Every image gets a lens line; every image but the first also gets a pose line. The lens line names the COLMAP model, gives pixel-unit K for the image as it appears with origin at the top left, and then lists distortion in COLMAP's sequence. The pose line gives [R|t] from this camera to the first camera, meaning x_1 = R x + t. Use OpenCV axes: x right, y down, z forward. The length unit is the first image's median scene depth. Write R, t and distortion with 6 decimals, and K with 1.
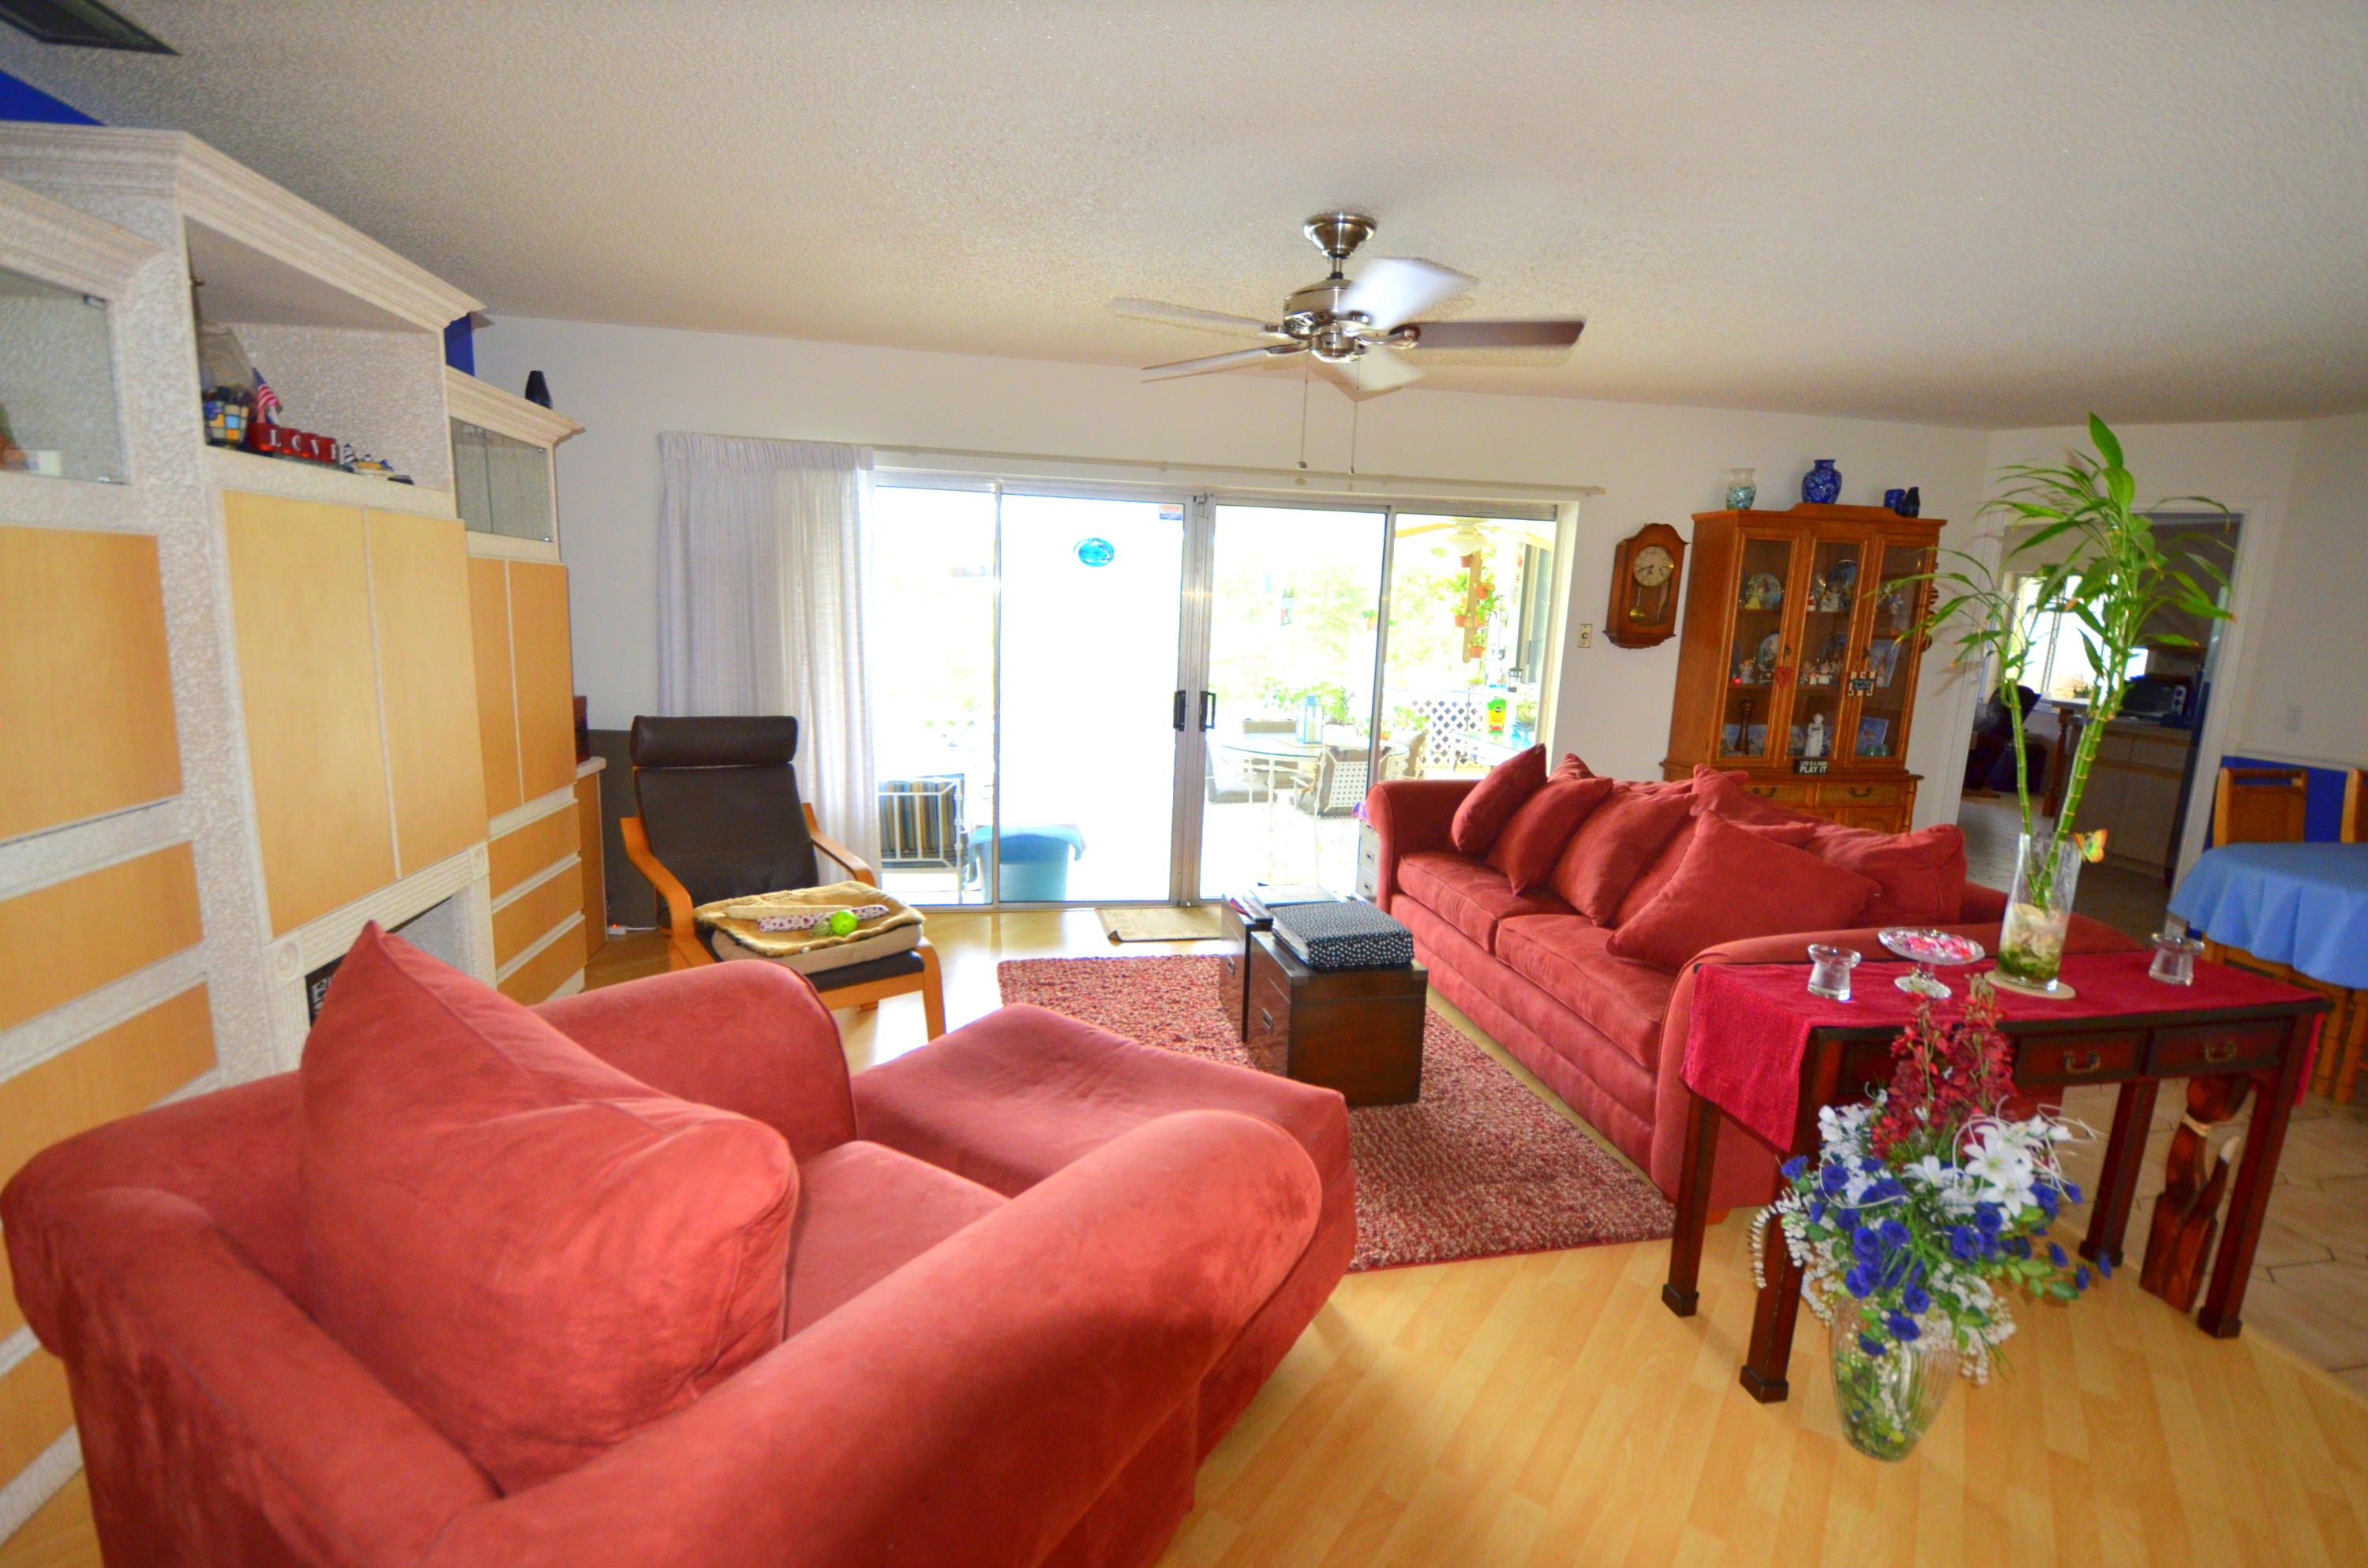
lens RADIAL K [[1032.5, 0, 1199.9], [0, 1032.5, 794.0], [0, 0, 1]] dist [0.011003, -0.018368]
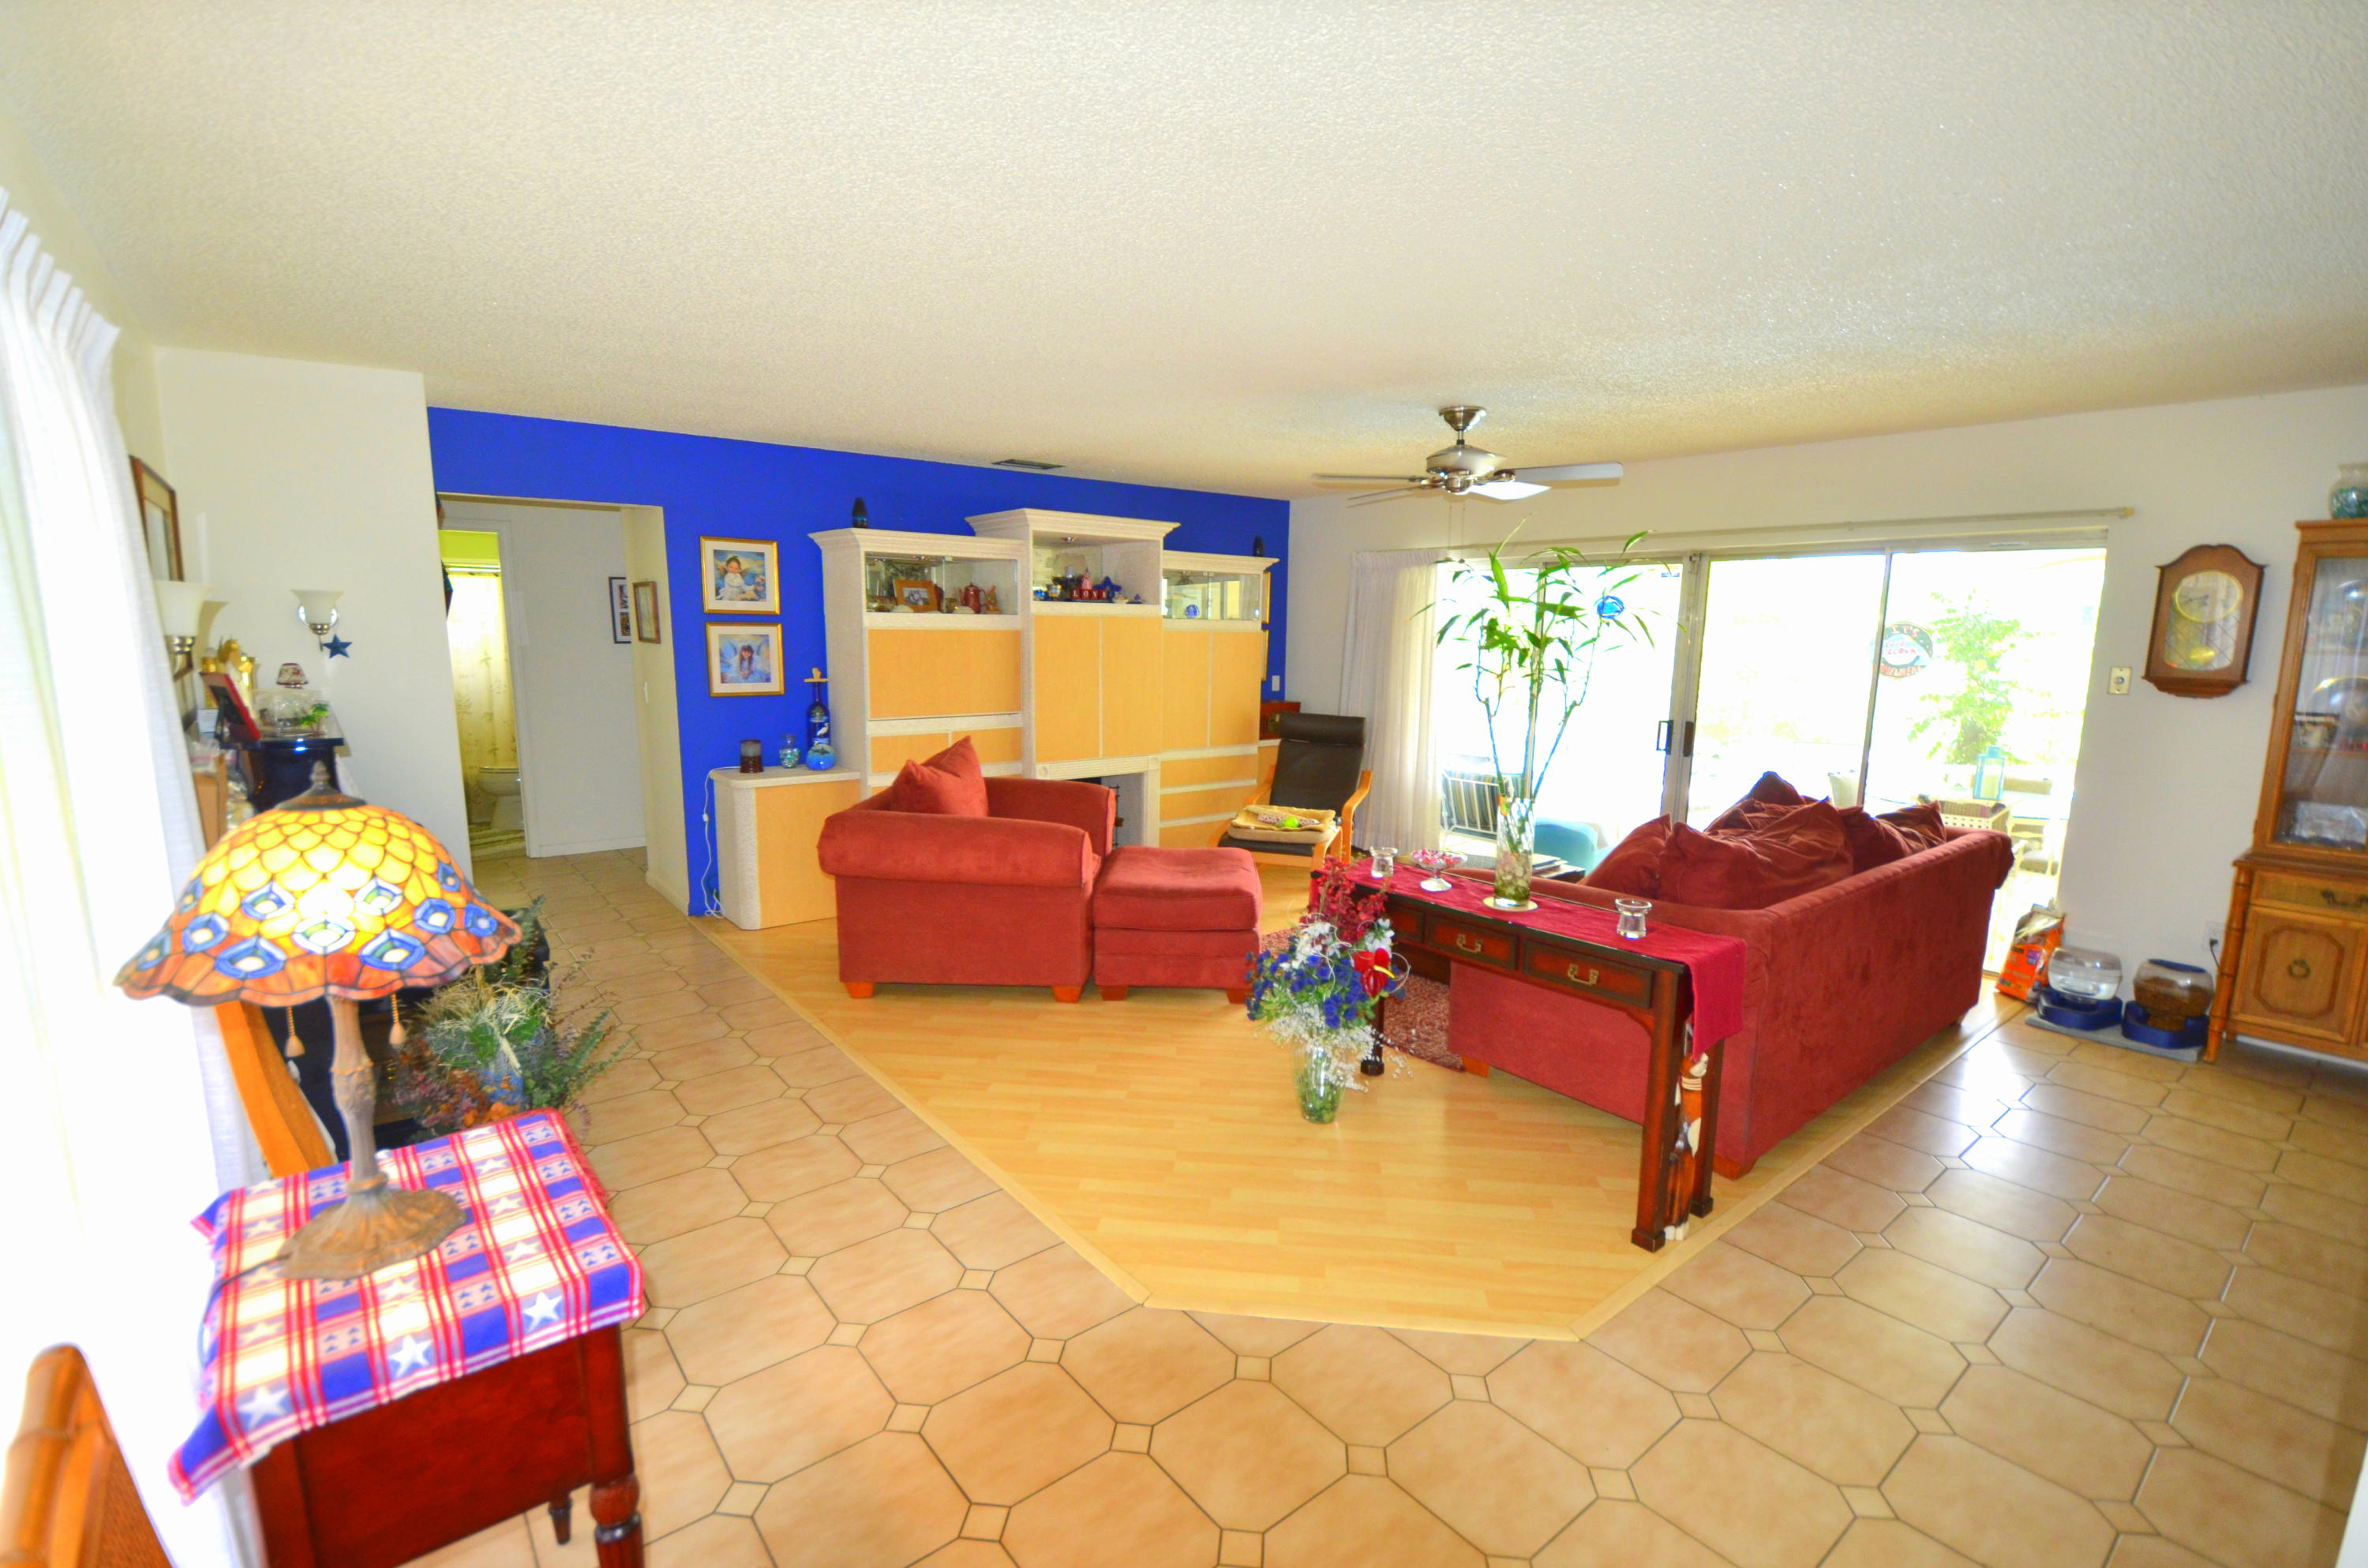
lens RADIAL K [[1032.5, 0, 1198.5], [0, 1032.5, 791.7], [0, 0, 1]] dist [0.011003, -0.018368]
pose [[0.513012, 0.107564, -0.851615, 0.744656], [-0.147835, 0.988365, 0.035781, 0.018238], [0.845555, 0.107542, 0.522944, -0.063912]]
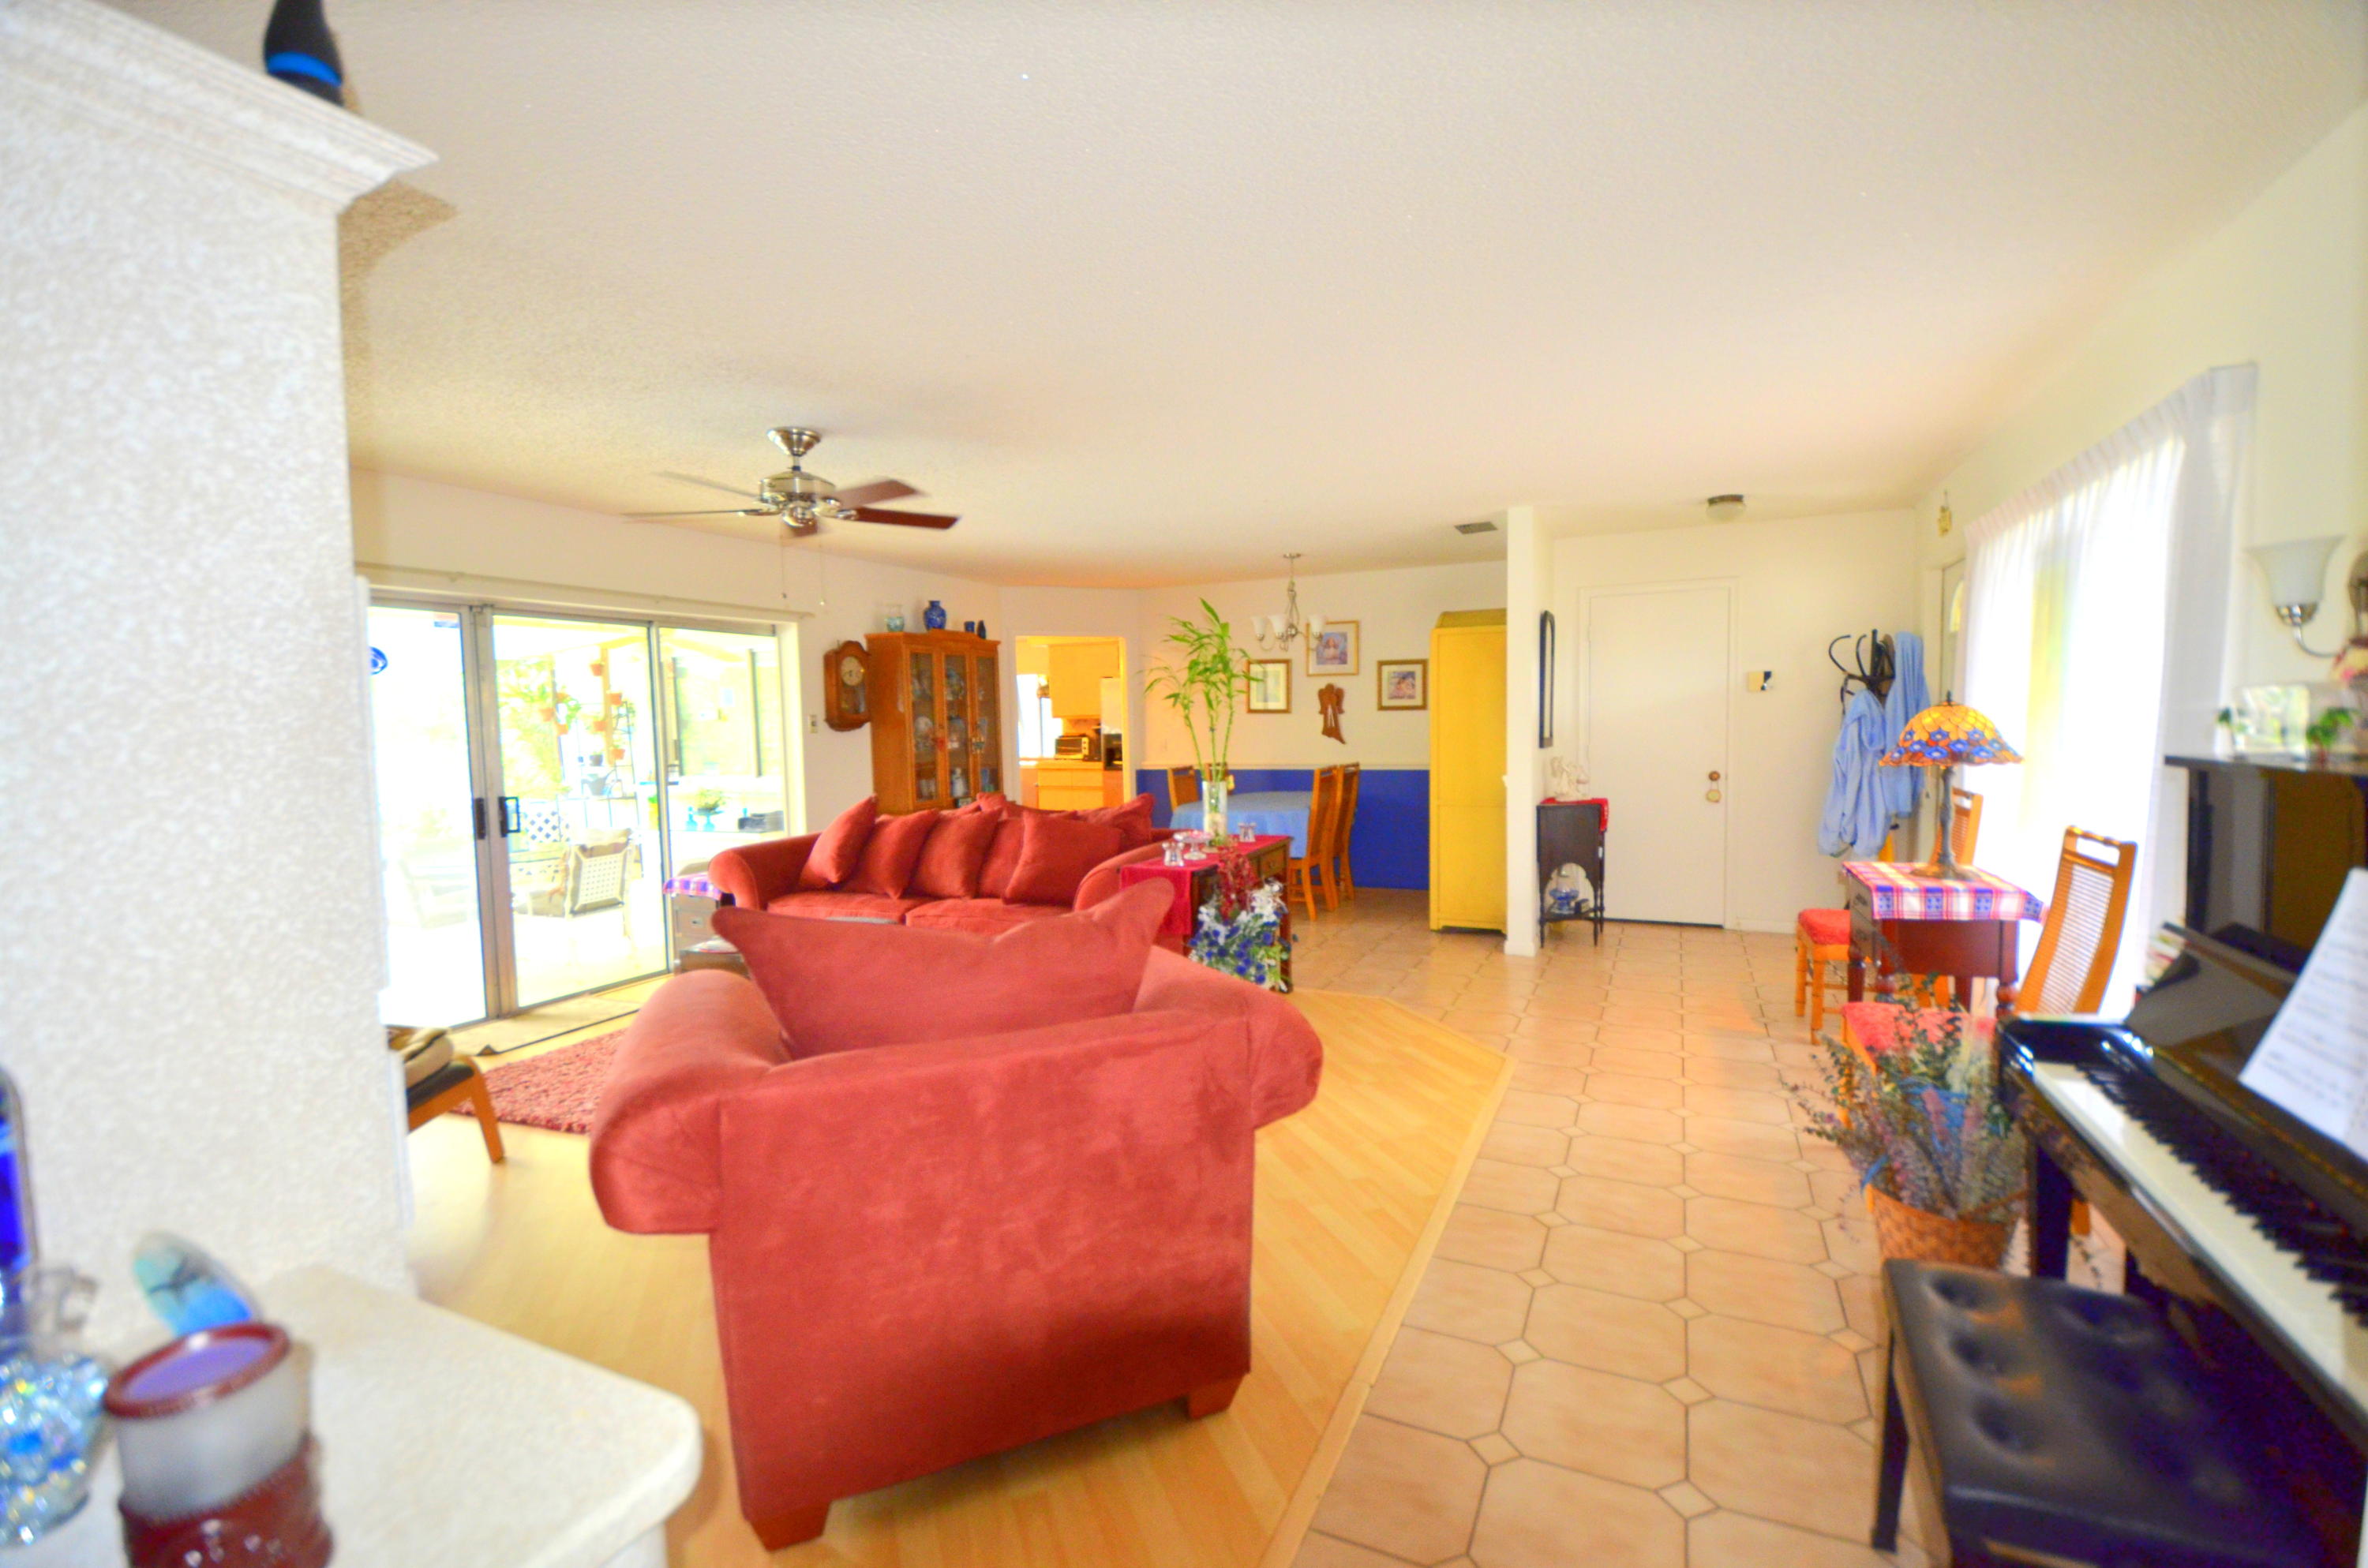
lens RADIAL K [[1032.5, 0, 1149.6], [0, 1032.5, 786.9], [0, 0, 1]] dist [0.011003, -0.018368]
pose [[0.583260, -0.098077, 0.806342, -0.451645], [0.188010, 0.982028, -0.016550, 0.026311], [-0.790227, 0.161254, 0.591217, -0.092029]]
